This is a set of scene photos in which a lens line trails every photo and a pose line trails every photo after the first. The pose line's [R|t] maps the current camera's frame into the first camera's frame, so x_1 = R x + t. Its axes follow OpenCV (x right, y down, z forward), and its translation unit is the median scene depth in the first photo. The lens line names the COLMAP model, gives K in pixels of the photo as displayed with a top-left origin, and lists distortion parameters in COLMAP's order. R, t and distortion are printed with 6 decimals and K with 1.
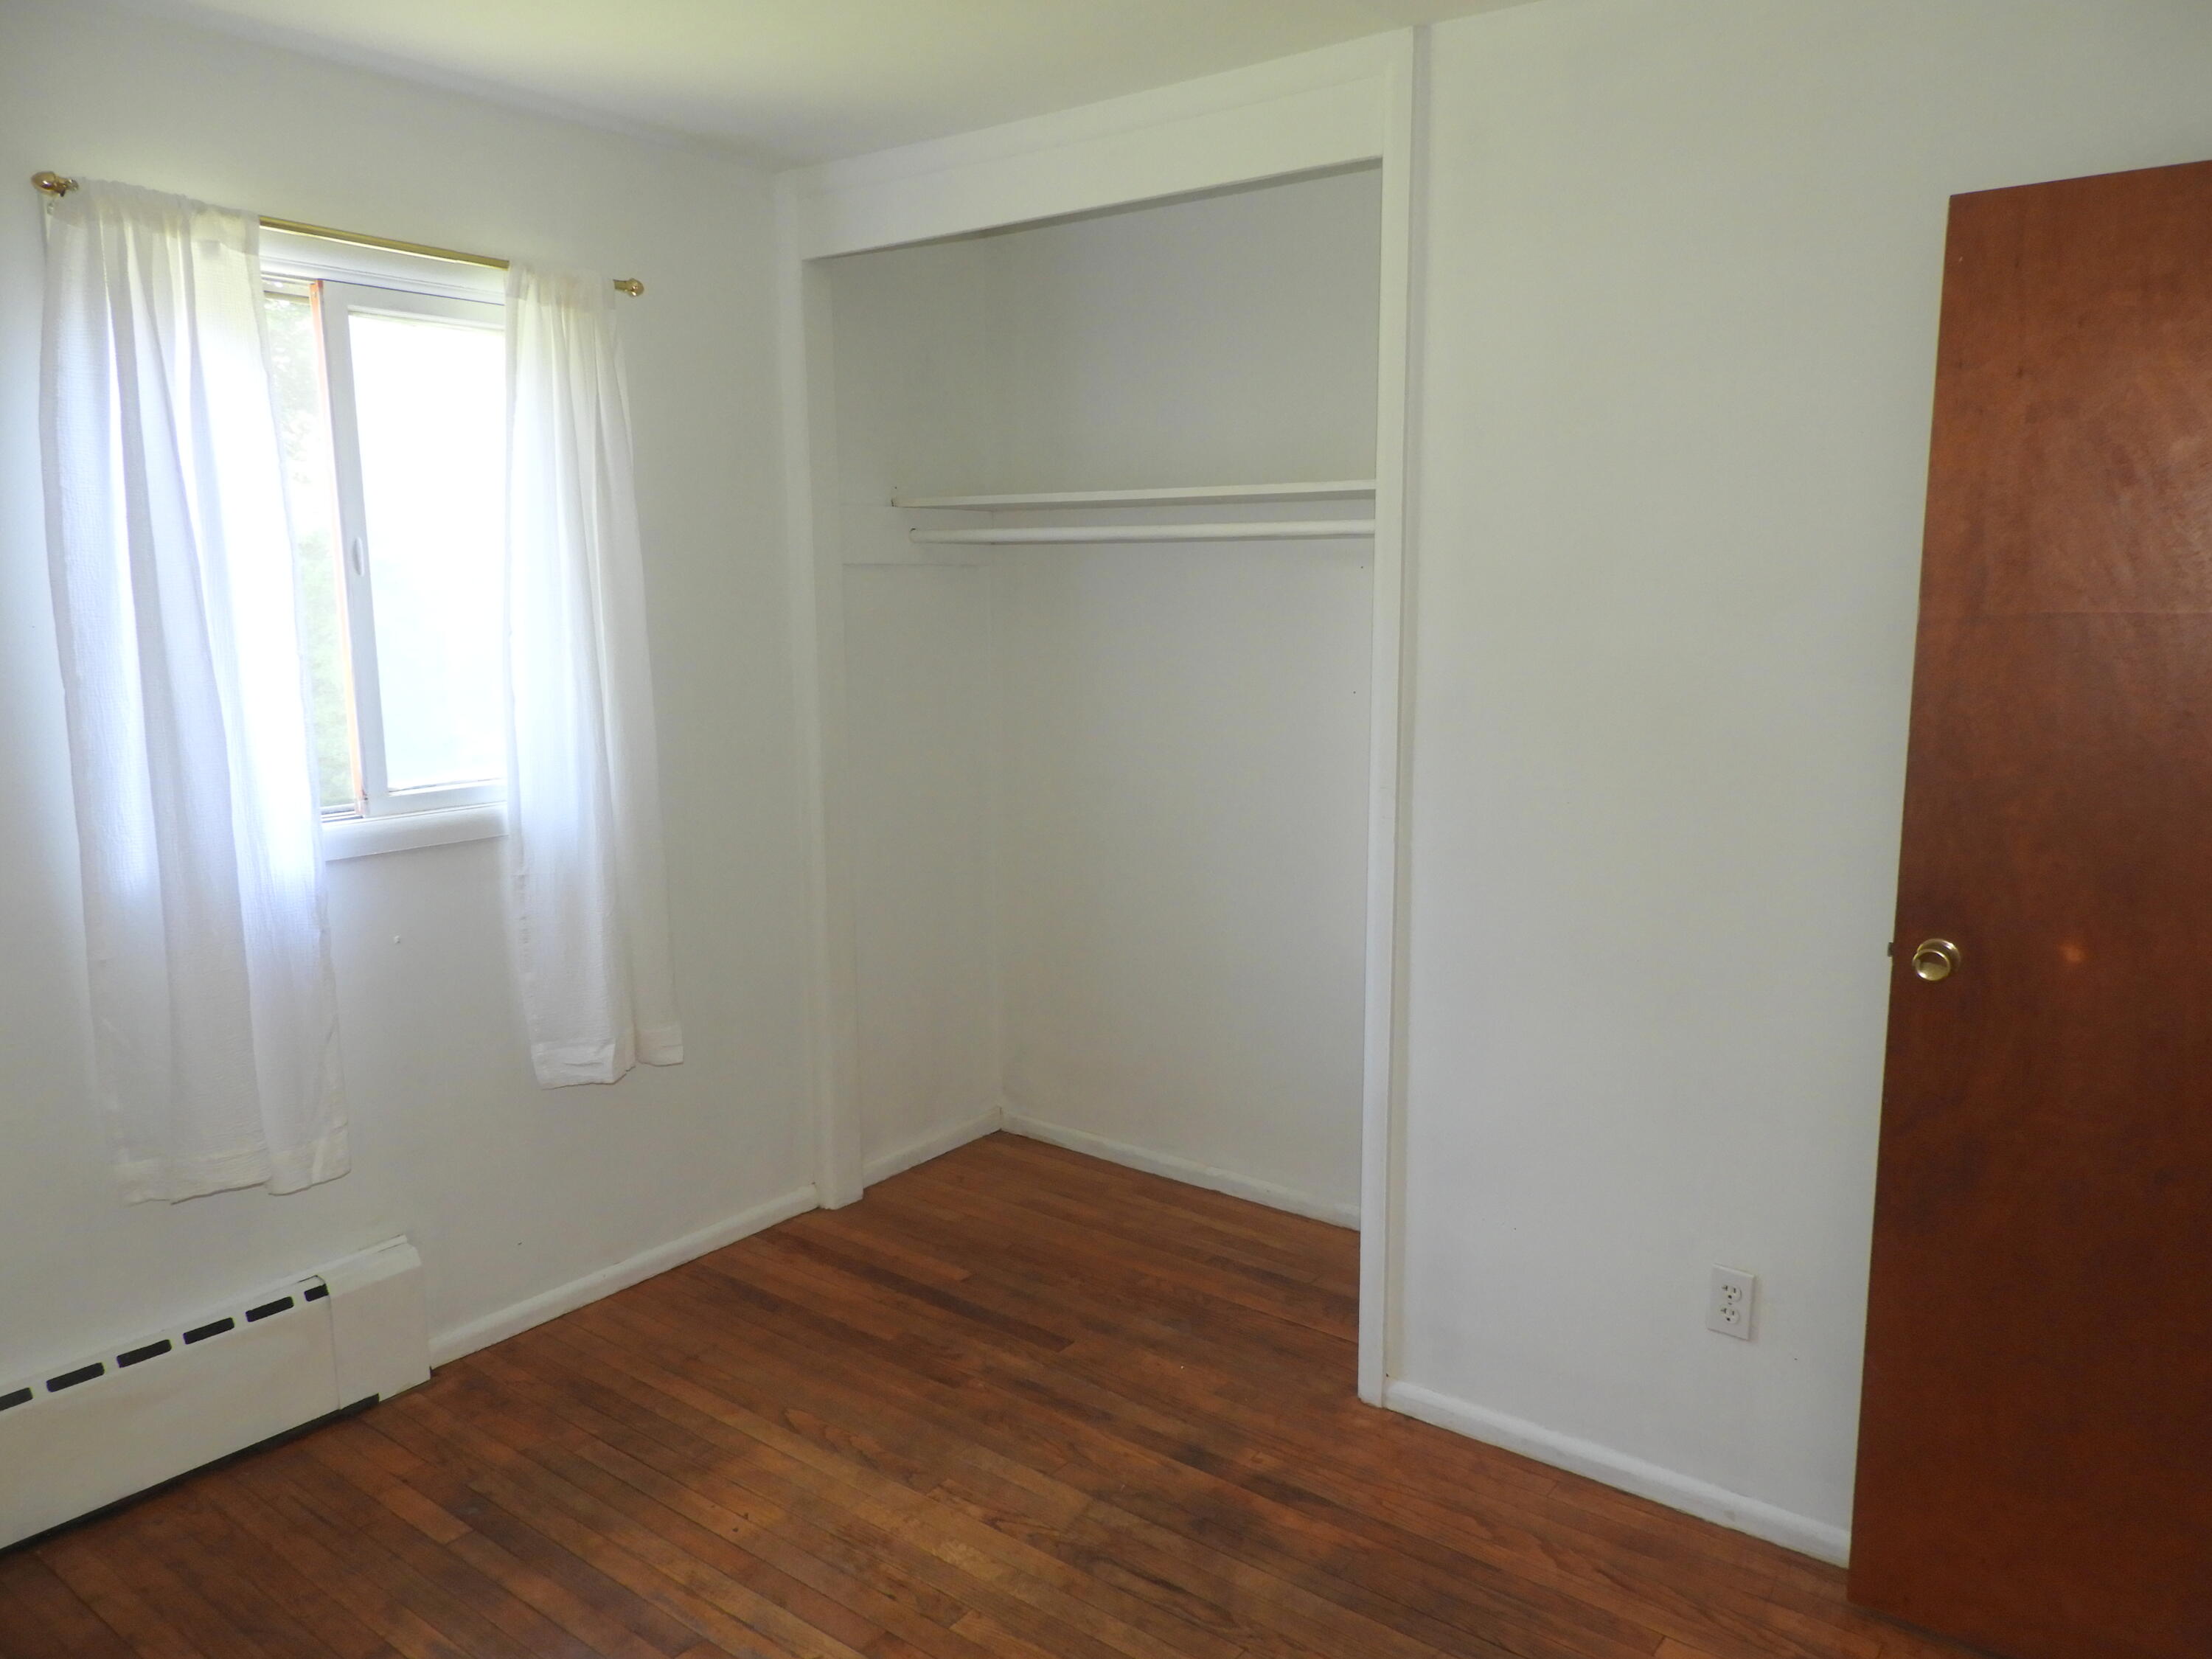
lens RADIAL K [[1575.5, 0, 1111.9], [0, 1575.5, 819.0], [0, 0, 1]] dist [0.012043, -0.003219]
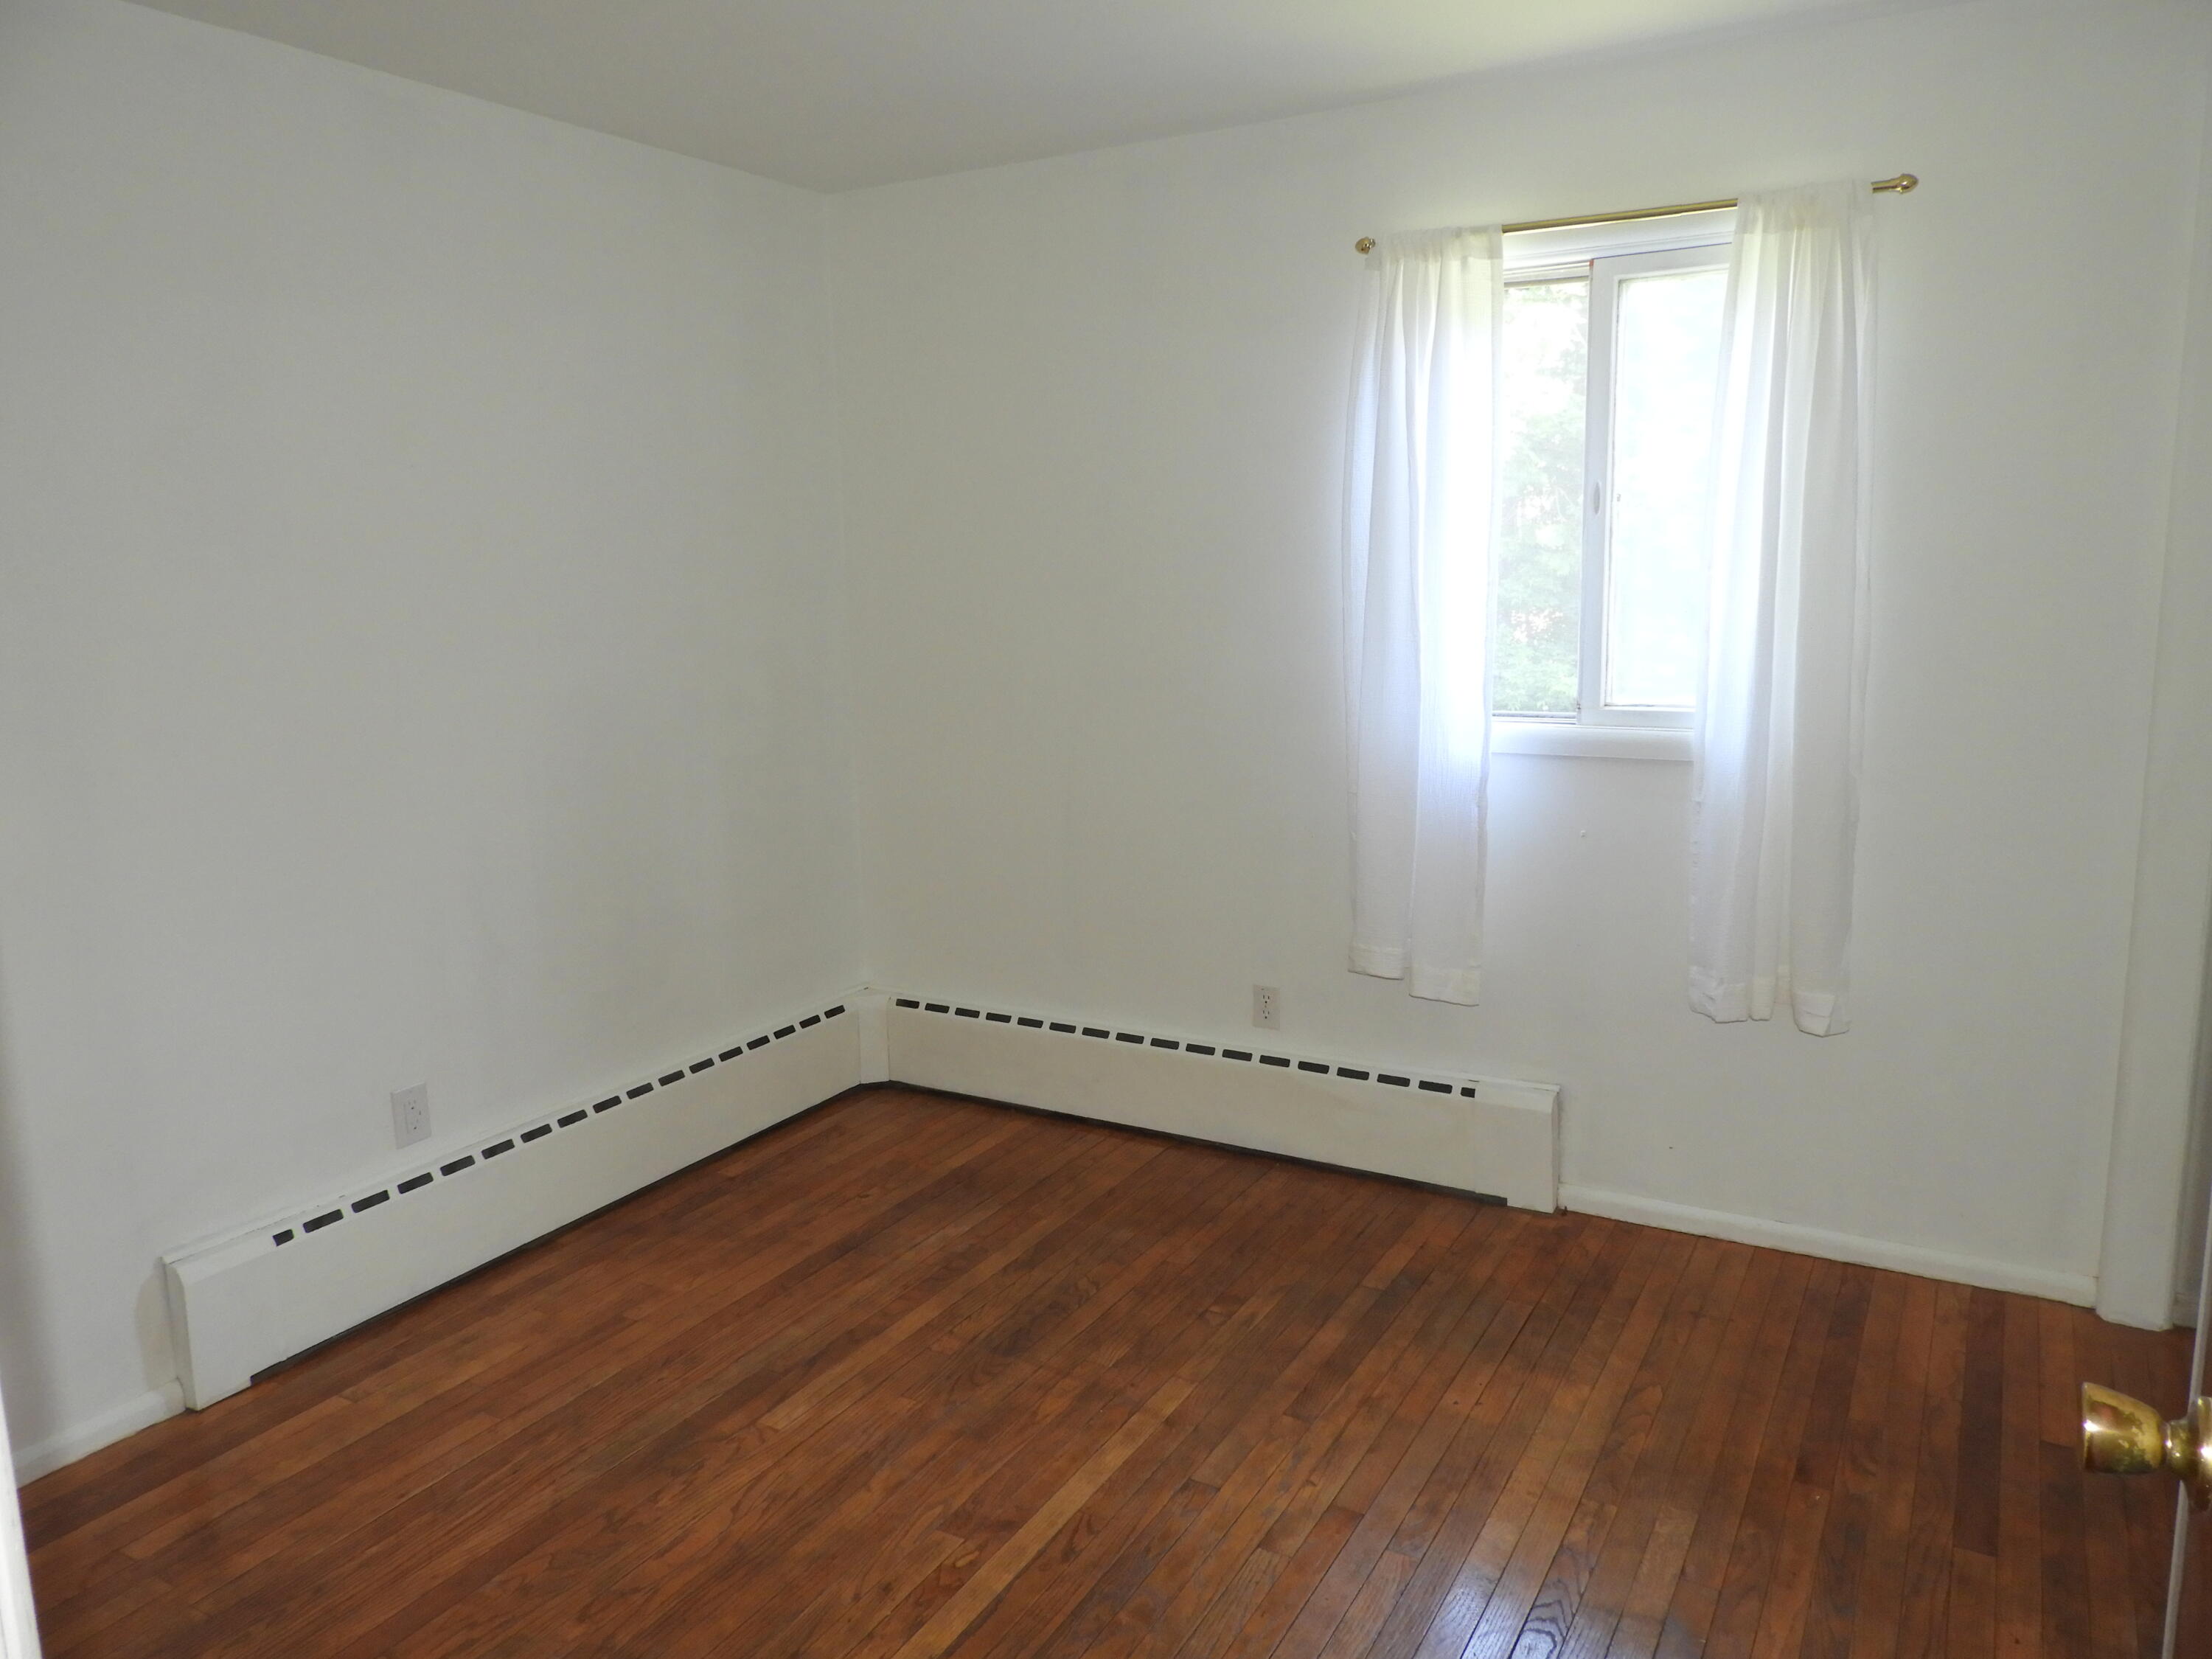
lens RADIAL K [[1575.5, 0, 1112.5], [0, 1575.5, 817.1], [0, 0, 1]] dist [0.012043, -0.003219]
pose [[0.135553, 0.169789, -0.976113, 0.631228], [-0.128581, 0.979889, 0.152590, -0.067660], [0.982391, 0.104826, 0.154659, 0.495920]]
